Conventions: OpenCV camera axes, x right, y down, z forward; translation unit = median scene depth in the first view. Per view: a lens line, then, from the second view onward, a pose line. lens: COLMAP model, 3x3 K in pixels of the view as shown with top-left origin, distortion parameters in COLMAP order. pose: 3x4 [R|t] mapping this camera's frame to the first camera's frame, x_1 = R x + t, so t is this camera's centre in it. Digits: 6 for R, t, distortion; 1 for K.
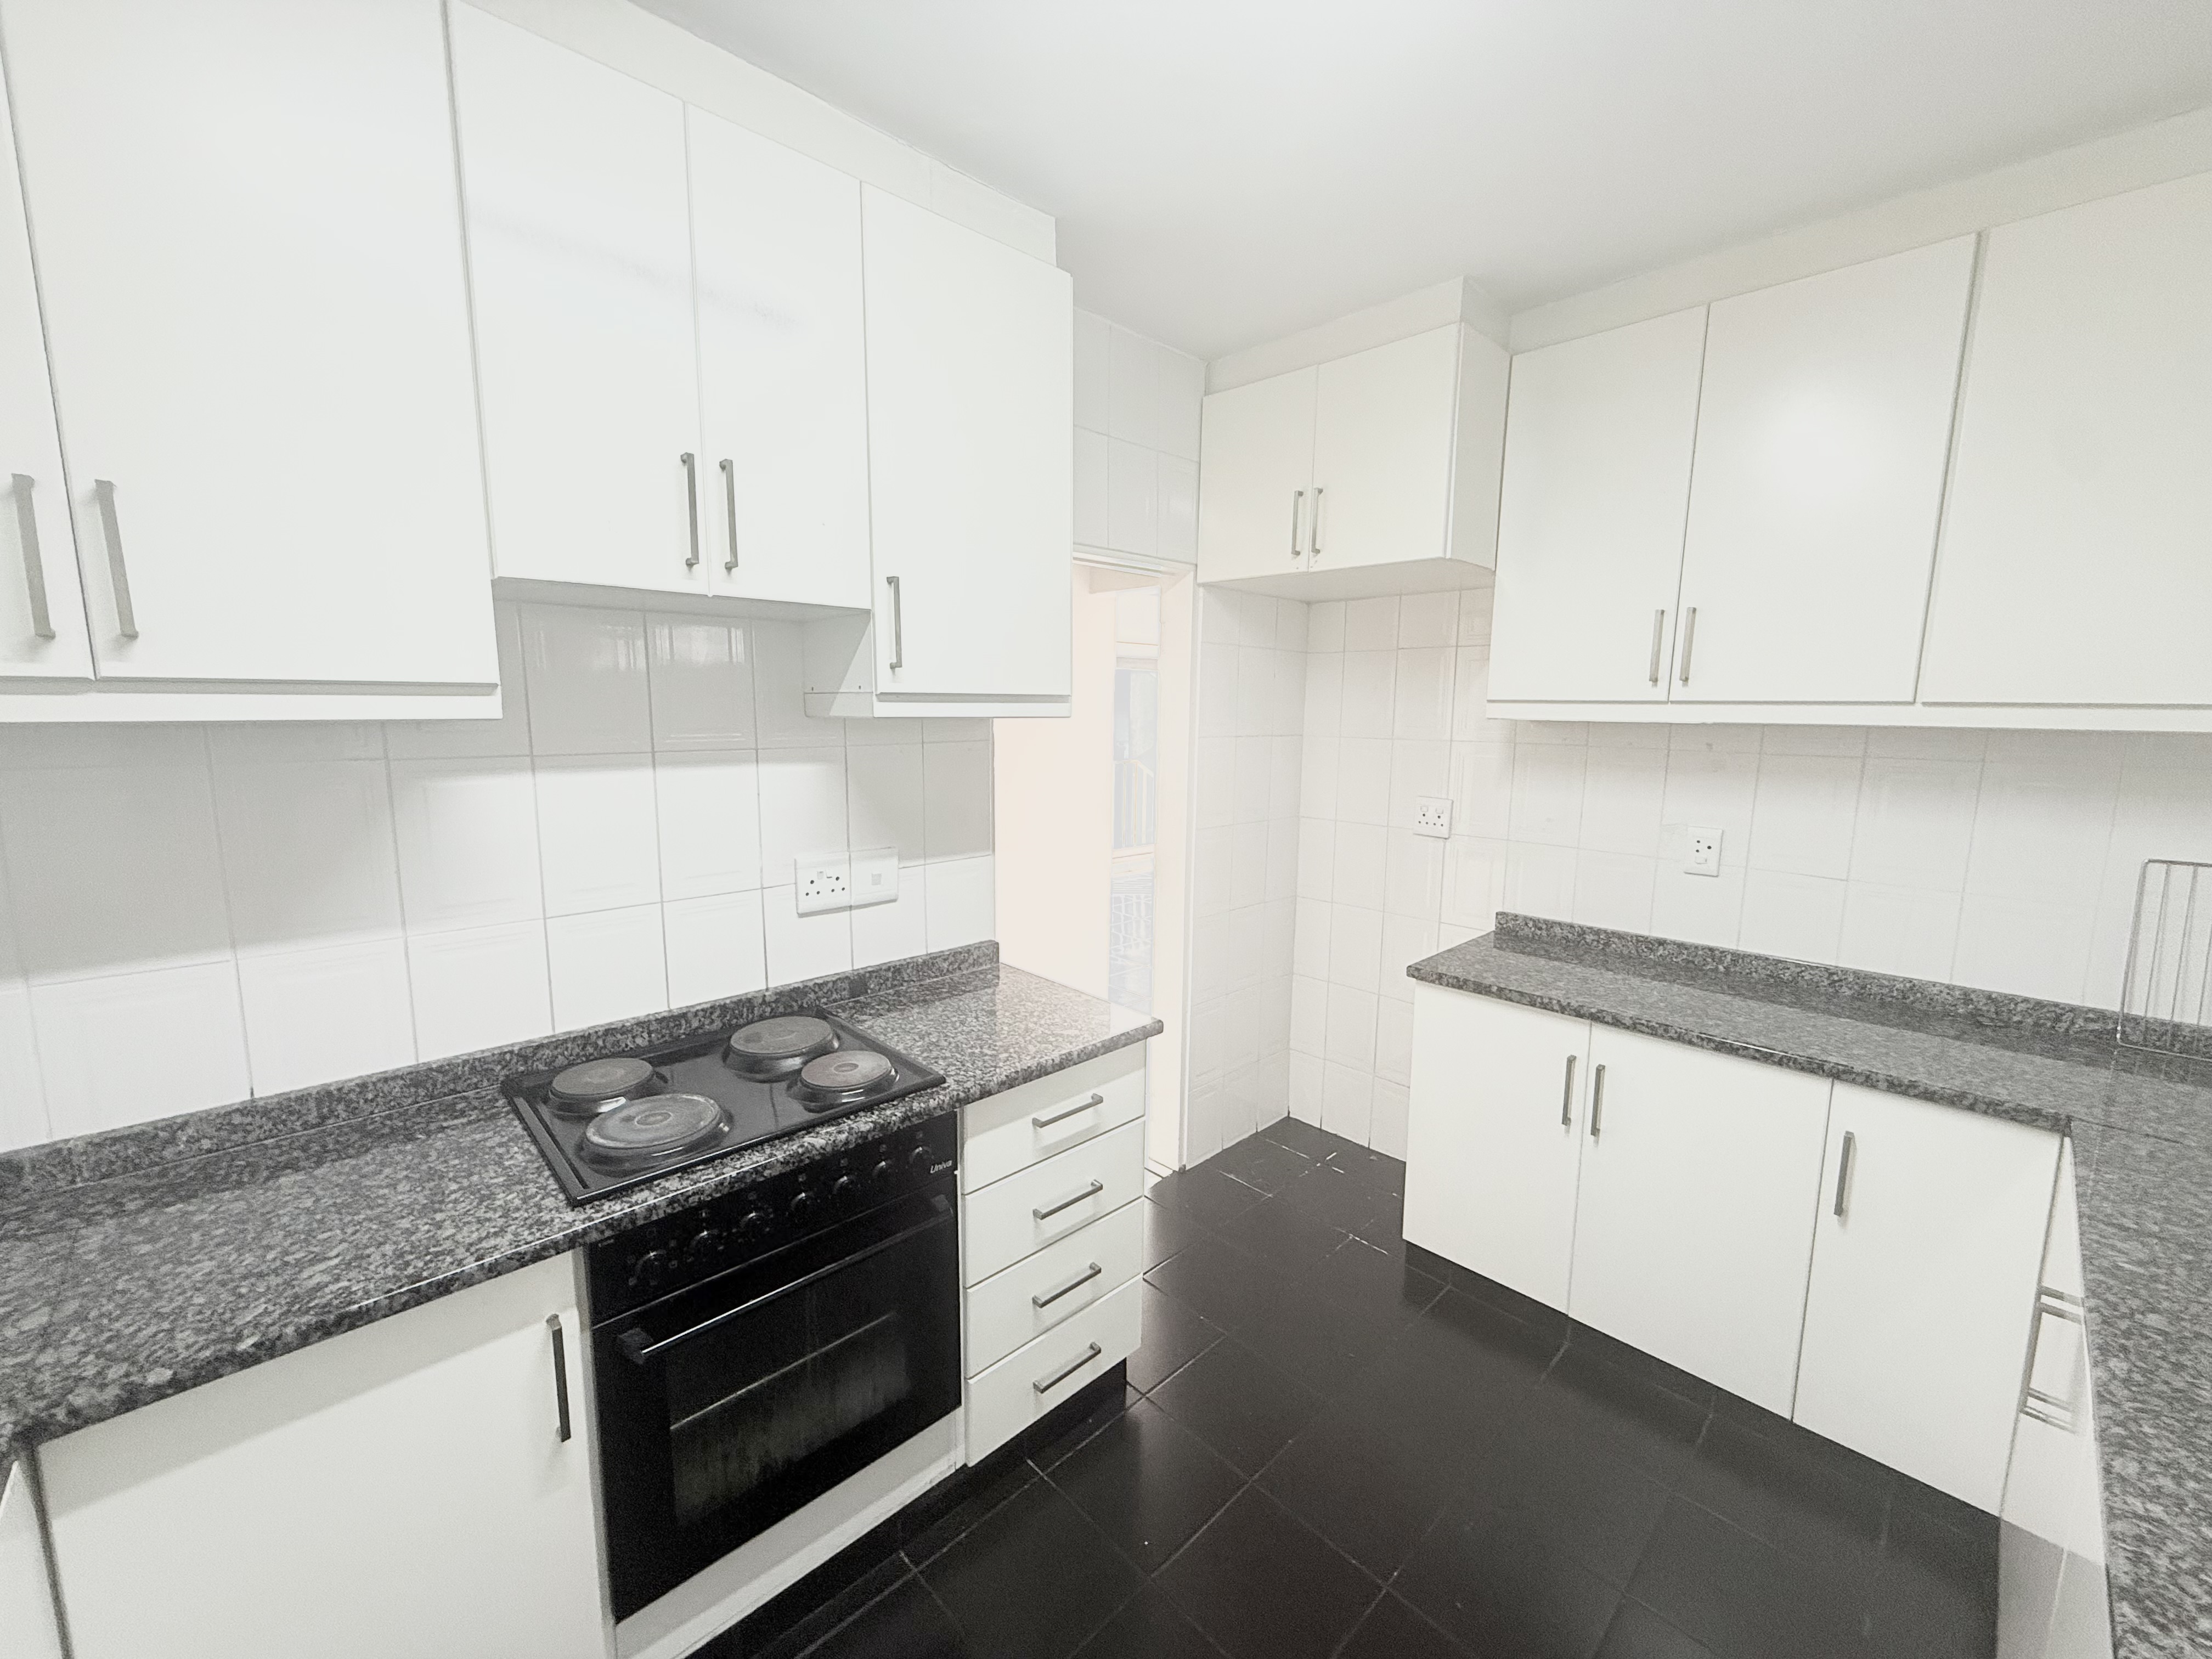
lens RADIAL K [[883.1, 0, 1098.2], [0, 883.1, 830.0], [0, 0, 1]] dist [0.001052, -0.000166]
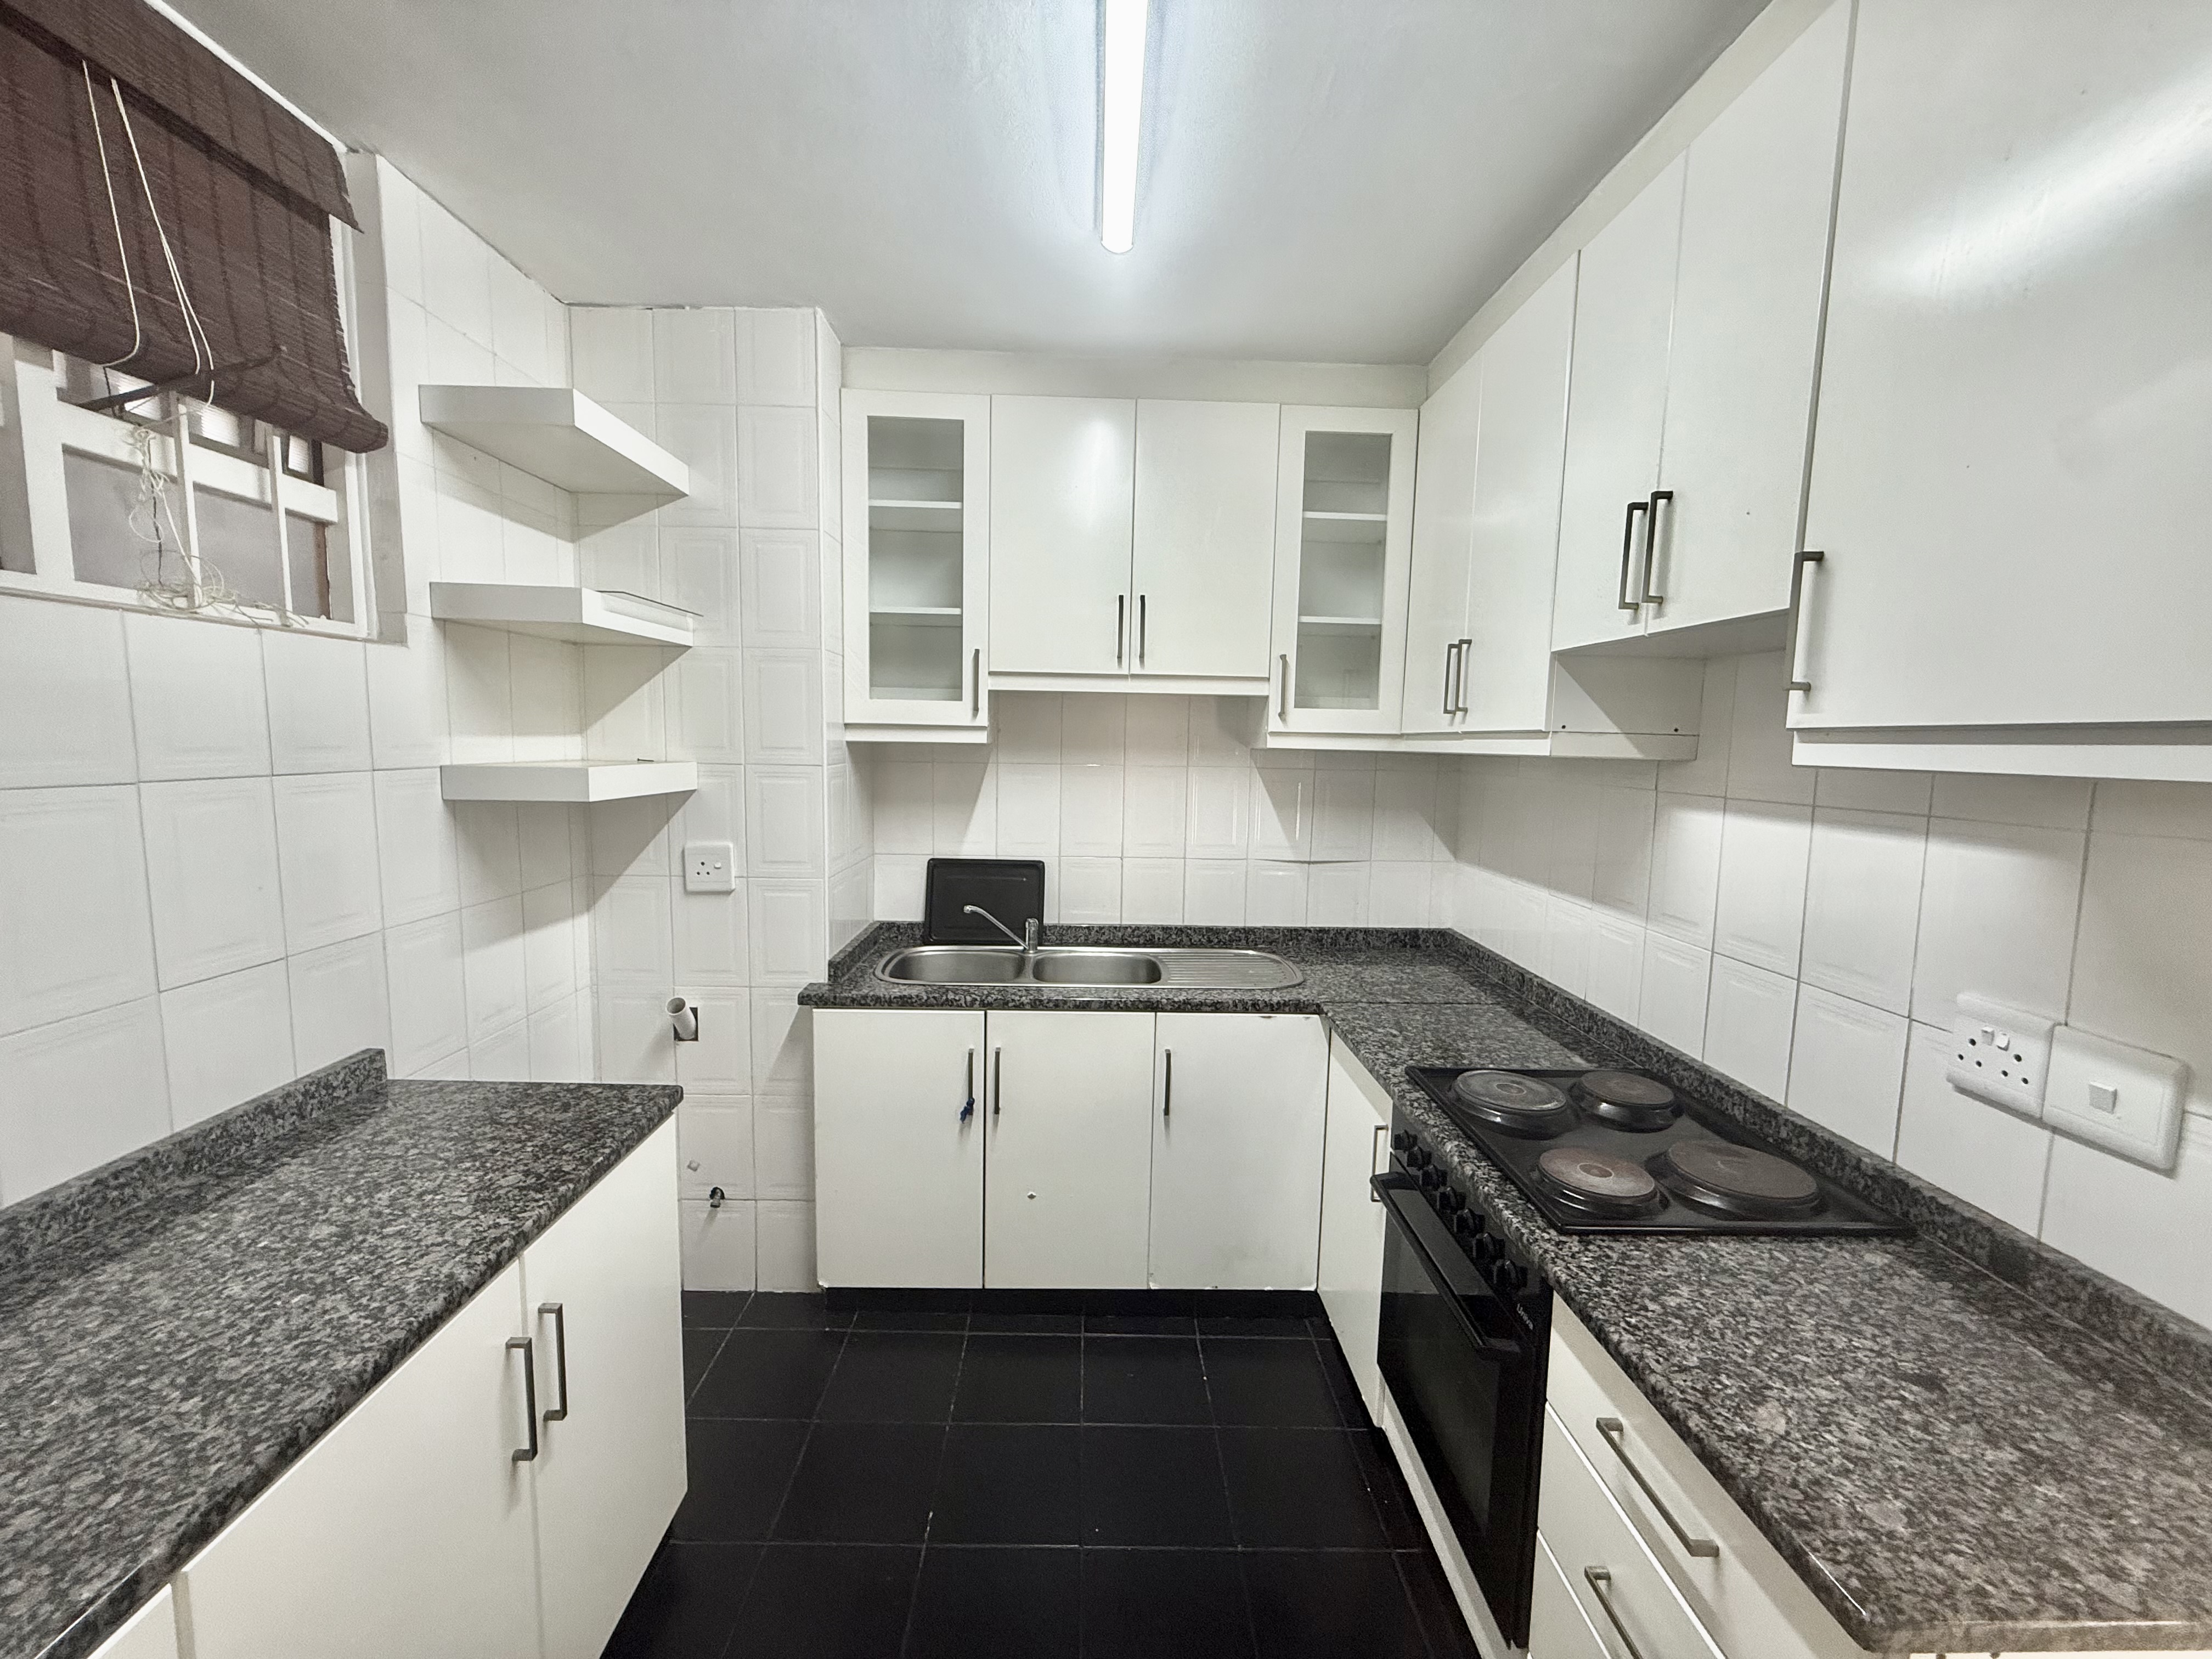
lens RADIAL K [[883.1, 0, 1098.2], [0, 883.1, 830.0], [0, 0, 1]] dist [0.001052, -0.000166]
pose [[-0.677183, 0.054037, -0.733828, 0.588014], [-0.129882, 0.972862, 0.191496, -0.136745], [0.724261, 0.224989, -0.651787, 1.038025]]
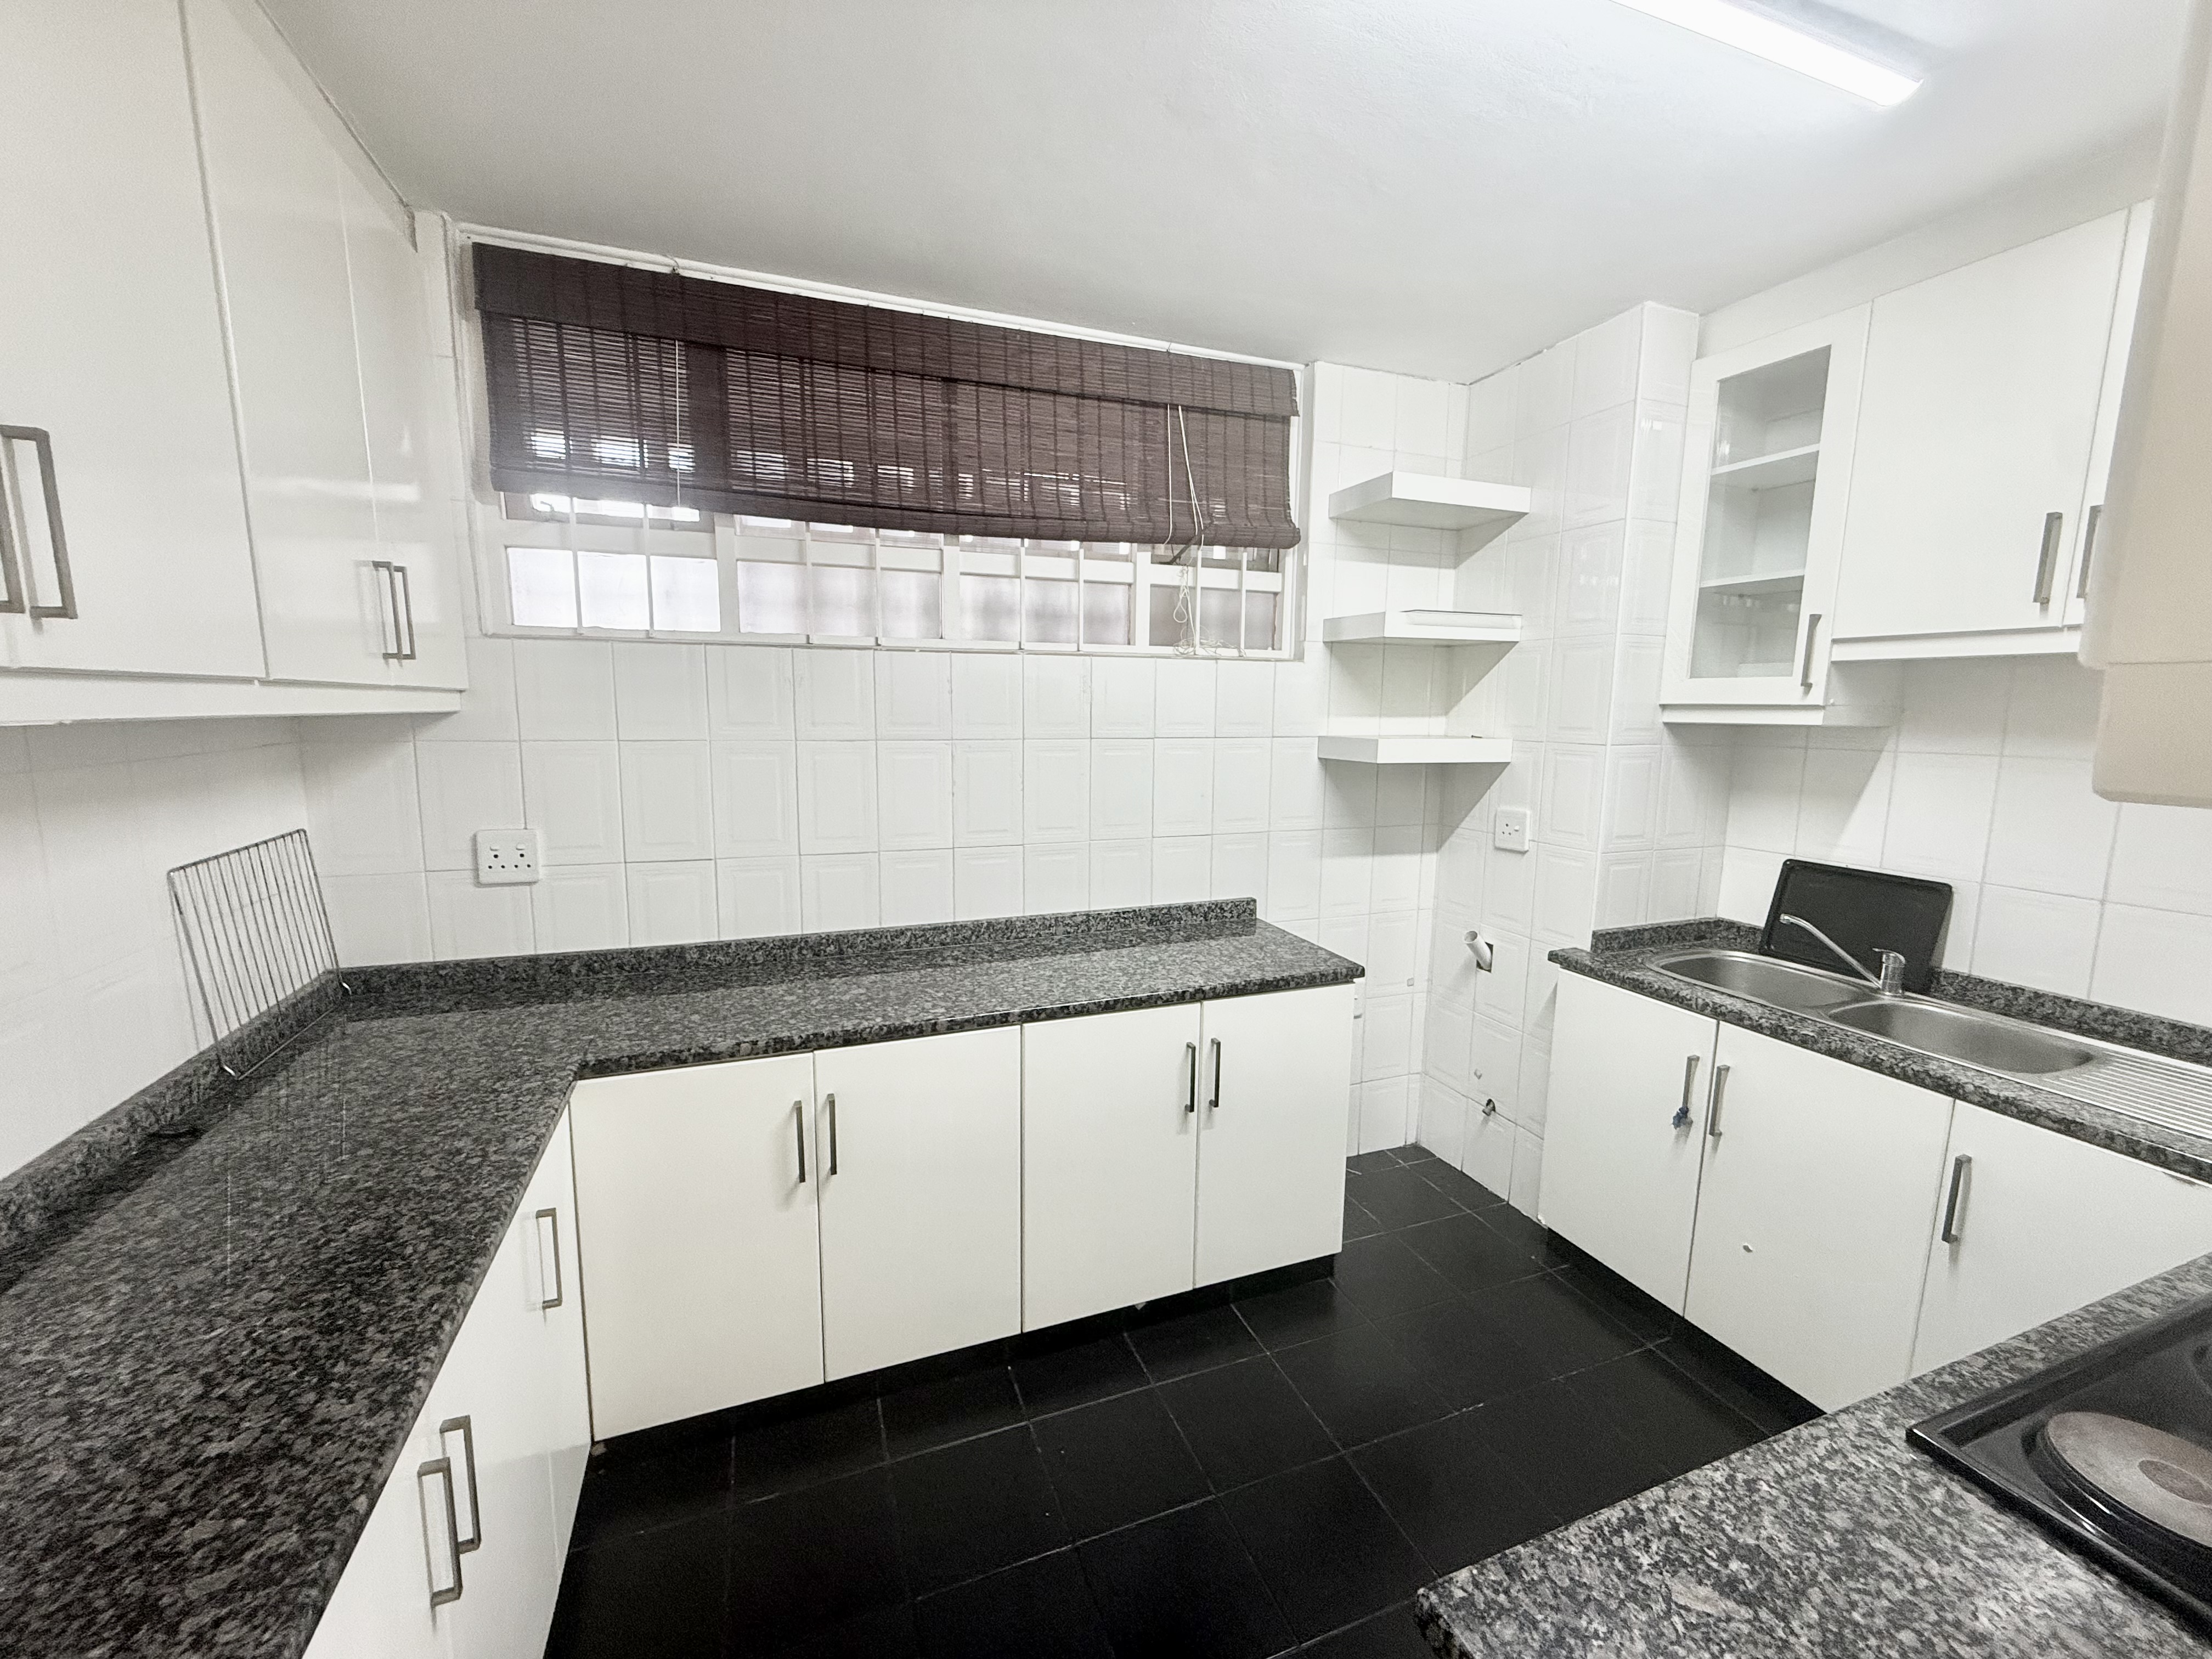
lens RADIAL K [[883.1, 0, 1098.2], [0, 883.1, 830.0], [0, 0, 1]] dist [0.001052, -0.000166]
pose [[-0.920097, -0.074362, 0.384567, 0.085497], [0.036244, 0.961438, 0.272624, -0.202619], [-0.390011, 0.264778, -0.881921, 1.425315]]
